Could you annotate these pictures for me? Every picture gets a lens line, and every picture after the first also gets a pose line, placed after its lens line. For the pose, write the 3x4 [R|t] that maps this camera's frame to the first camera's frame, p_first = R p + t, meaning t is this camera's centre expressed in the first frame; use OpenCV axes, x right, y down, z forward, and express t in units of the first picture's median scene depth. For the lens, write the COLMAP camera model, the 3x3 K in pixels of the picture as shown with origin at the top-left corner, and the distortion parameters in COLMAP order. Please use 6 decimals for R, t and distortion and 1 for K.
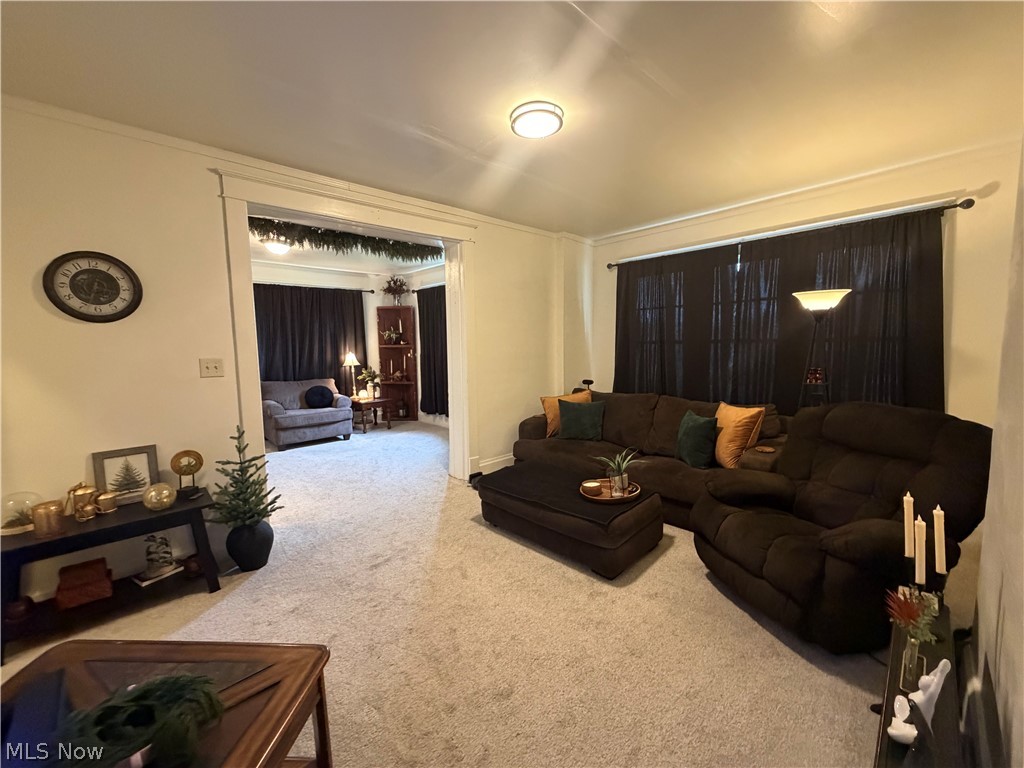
lens RADIAL K [[407.3, 0, 507.1], [0, 407.3, 382.8], [0, 0, 1]] dist [-0.000322, -0.000347]
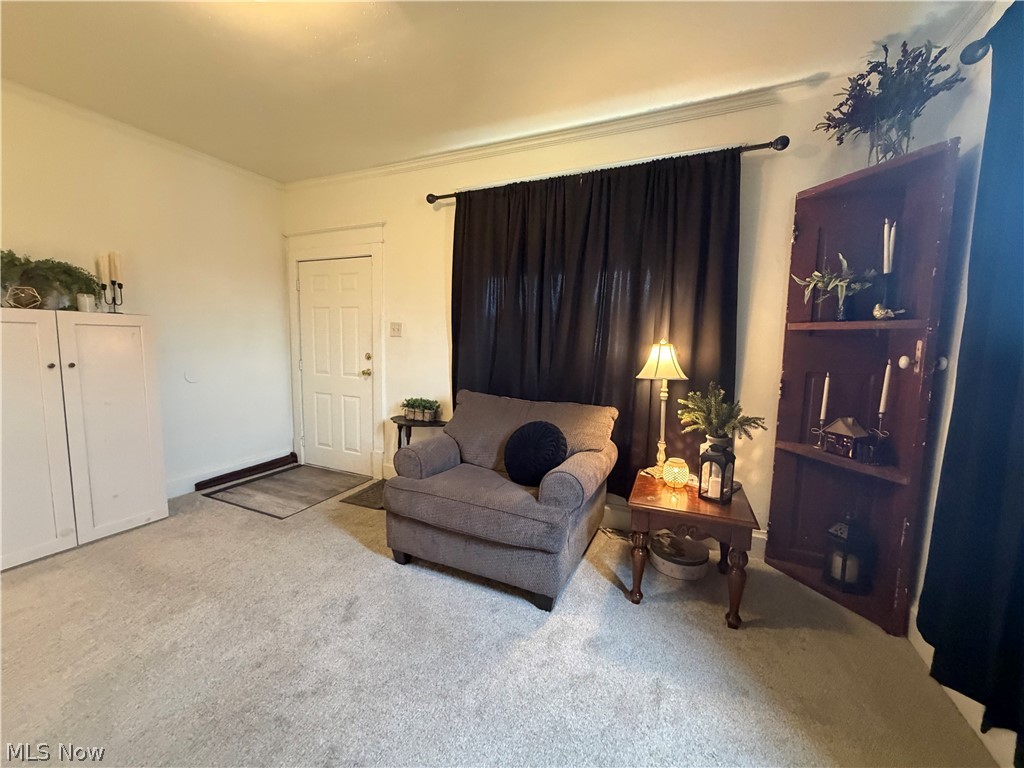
lens RADIAL K [[407.3, 0, 510.1], [0, 407.3, 383.2], [0, 0, 1]] dist [-0.000322, -0.000347]
pose [[0.381688, 0.119903, -0.916481, -0.112288], [-0.116081, 0.989918, 0.081166, -0.049947], [0.916973, 0.075406, 0.391758, 0.720136]]
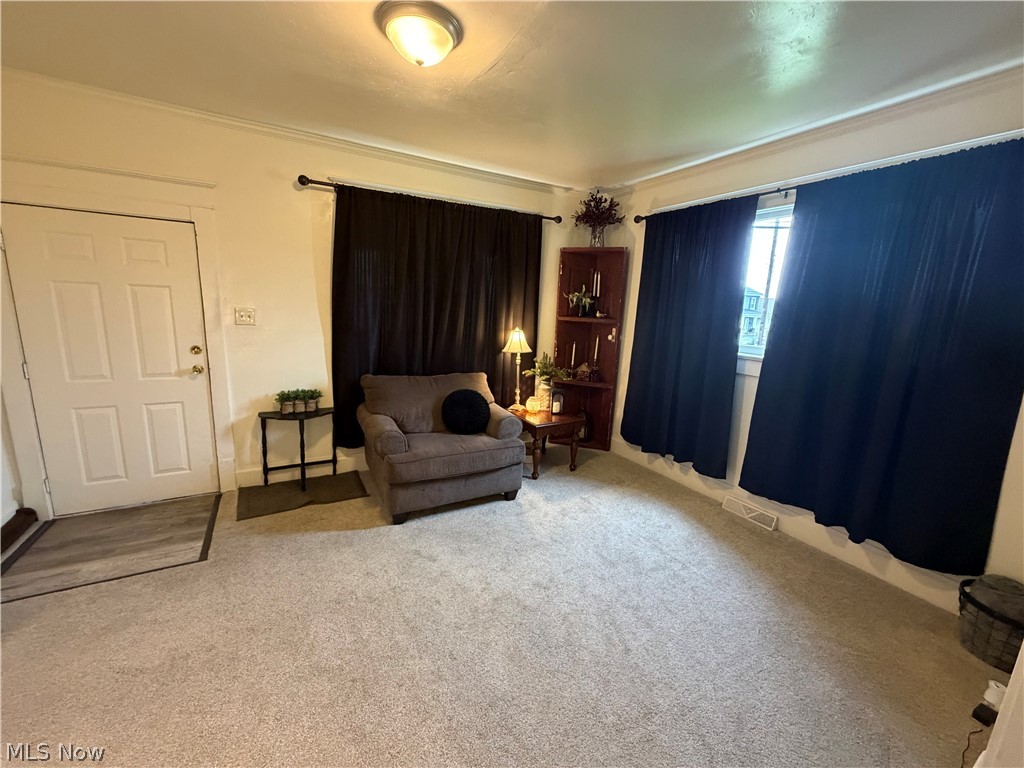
lens RADIAL K [[407.3, 0, 506.9], [0, 407.3, 383.0], [0, 0, 1]] dist [-0.000322, -0.000347]
pose [[0.968157, 0.100111, -0.229454, -0.251256], [-0.077976, 0.991557, 0.103607, -0.054583], [0.237889, -0.082416, 0.967789, 0.430122]]
